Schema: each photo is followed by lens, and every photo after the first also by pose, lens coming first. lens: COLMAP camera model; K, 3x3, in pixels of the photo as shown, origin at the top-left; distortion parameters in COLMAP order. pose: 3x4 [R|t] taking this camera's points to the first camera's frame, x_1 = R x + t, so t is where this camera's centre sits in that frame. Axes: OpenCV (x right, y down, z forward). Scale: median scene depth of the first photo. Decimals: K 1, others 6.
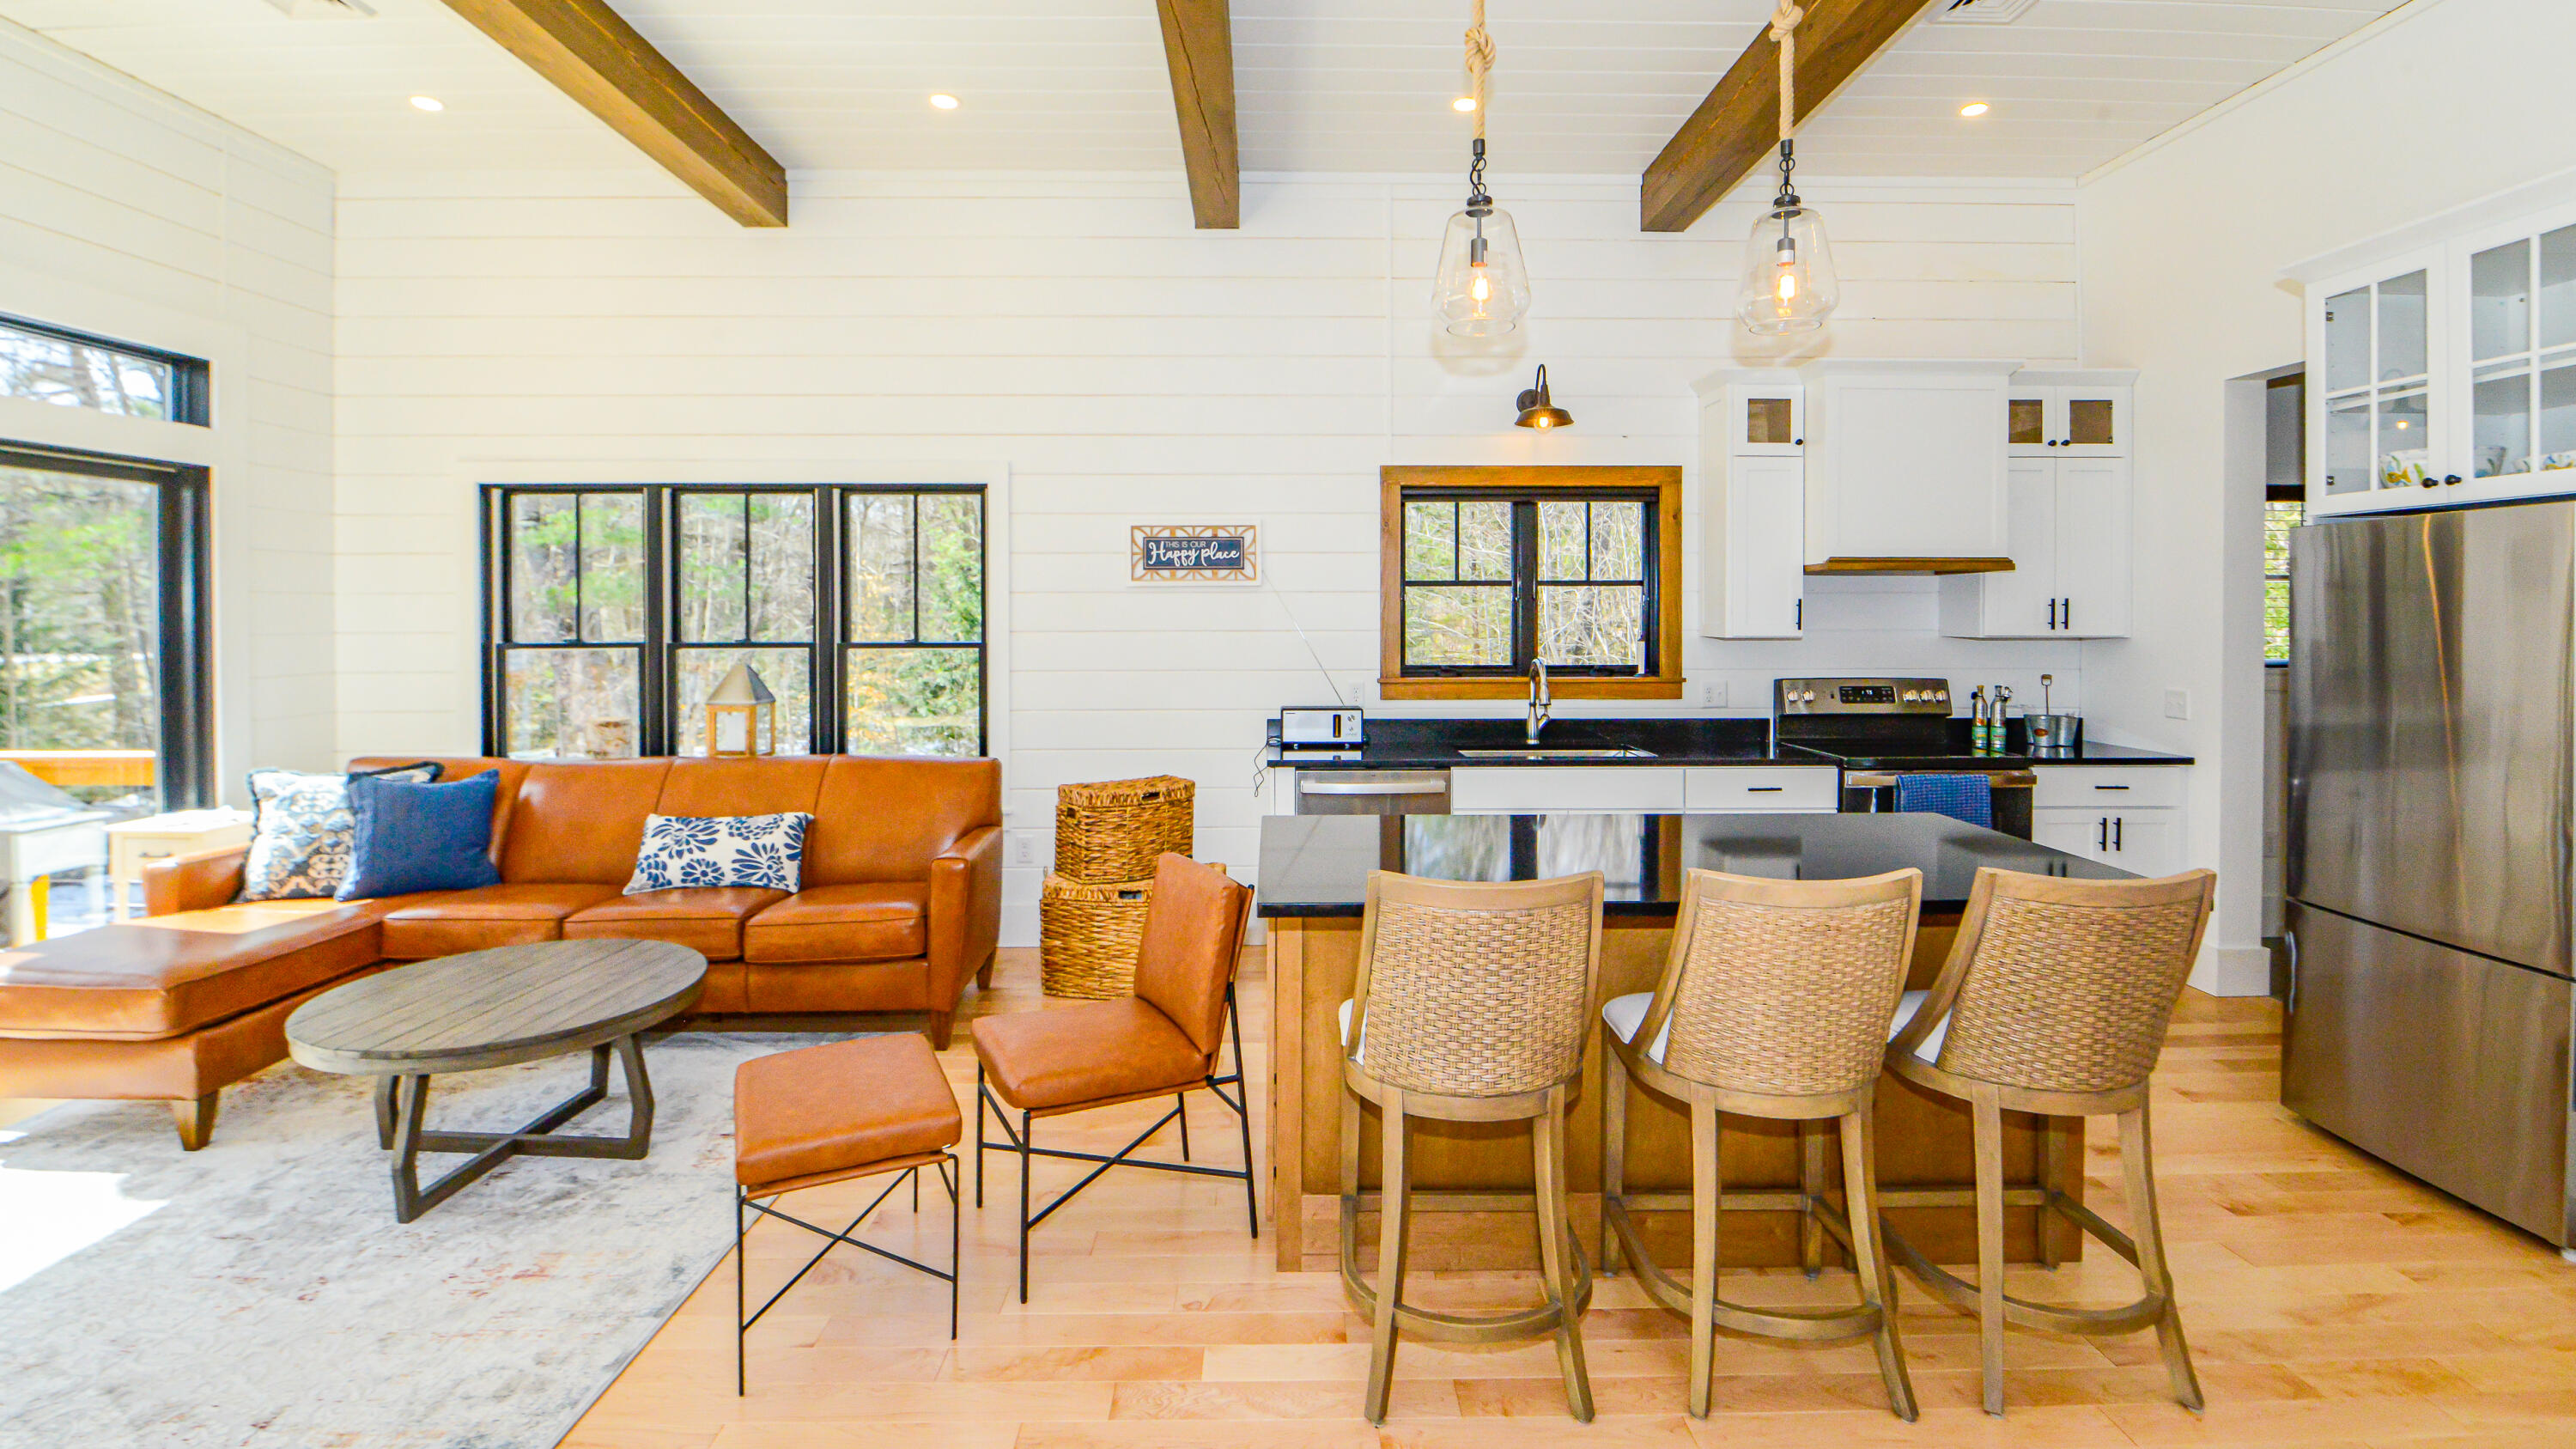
lens RADIAL K [[1155.7, 0, 1285.6], [0, 1155.7, 634.1], [0, 0, 1]] dist [0.001546, -0.016266]
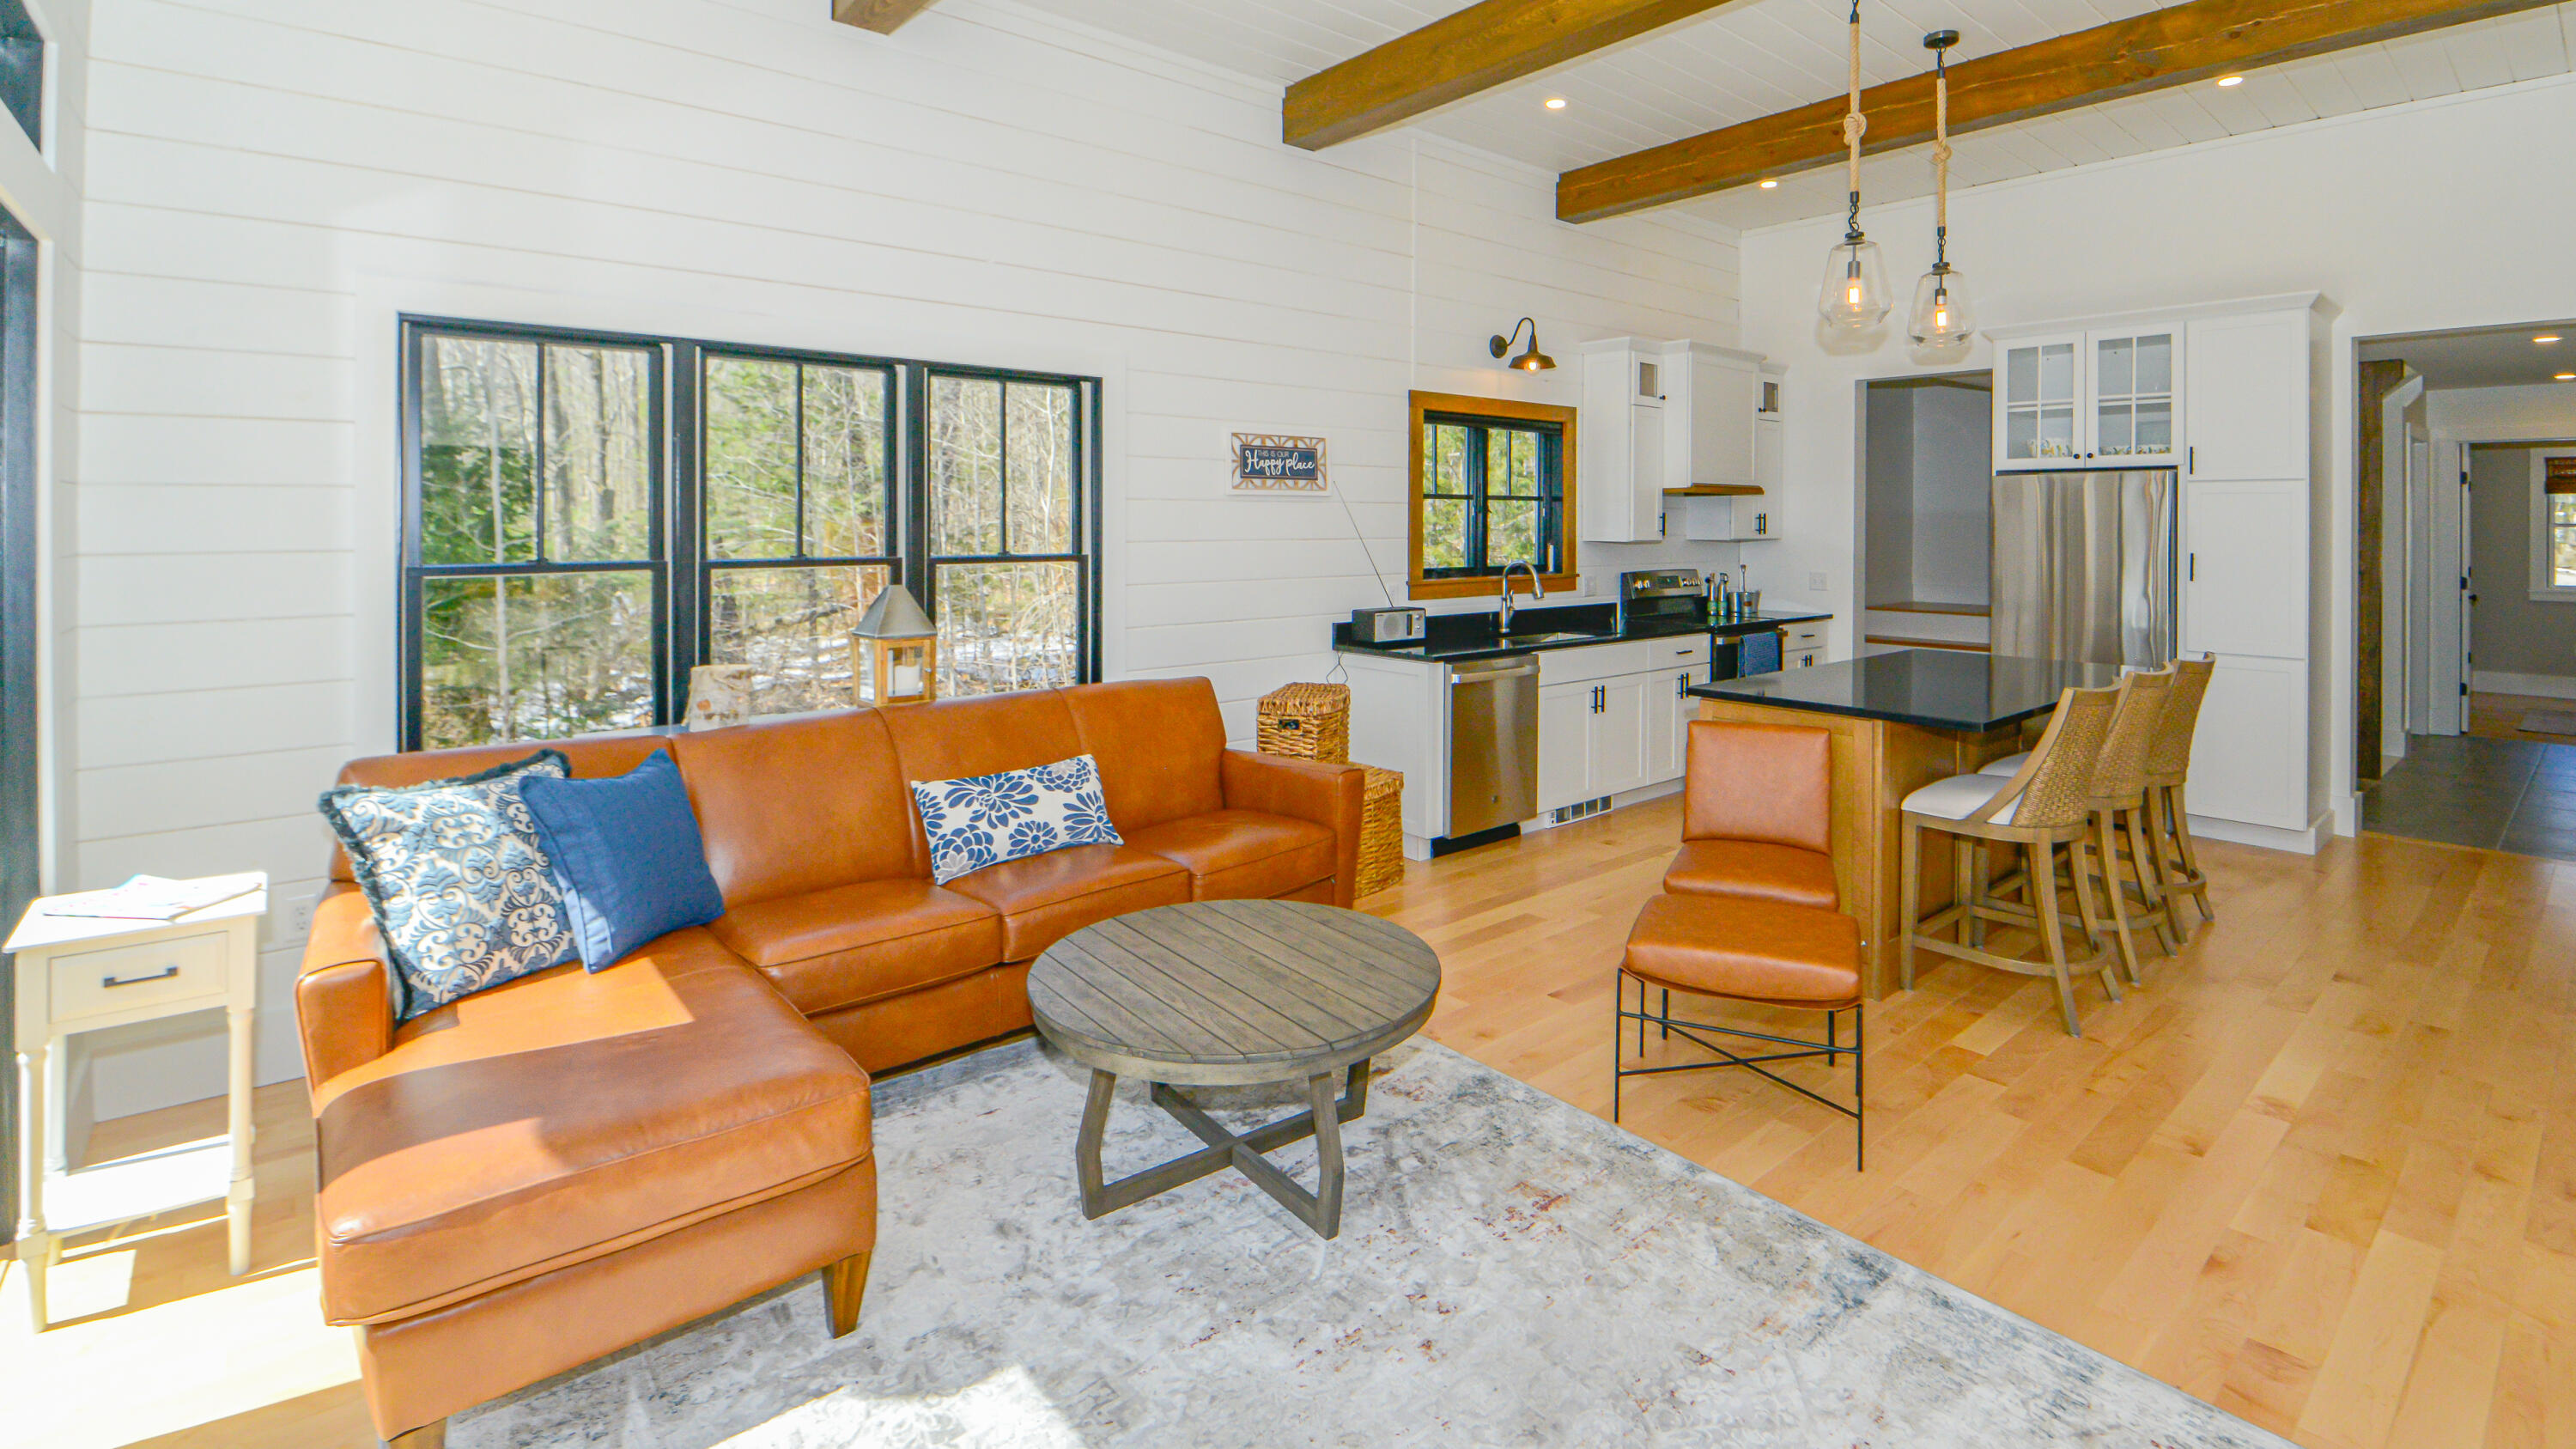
lens RADIAL K [[1209.6, 0, 1341.6], [0, 1209.6, 538.3], [0, 0, 1]] dist [-0.019405, -0.000198]
pose [[0.748500, -0.006709, 0.663100, -0.740459], [0.011164, 0.999935, -0.002485, -0.000915], [-0.663040, 0.009263, 0.748526, 0.174902]]
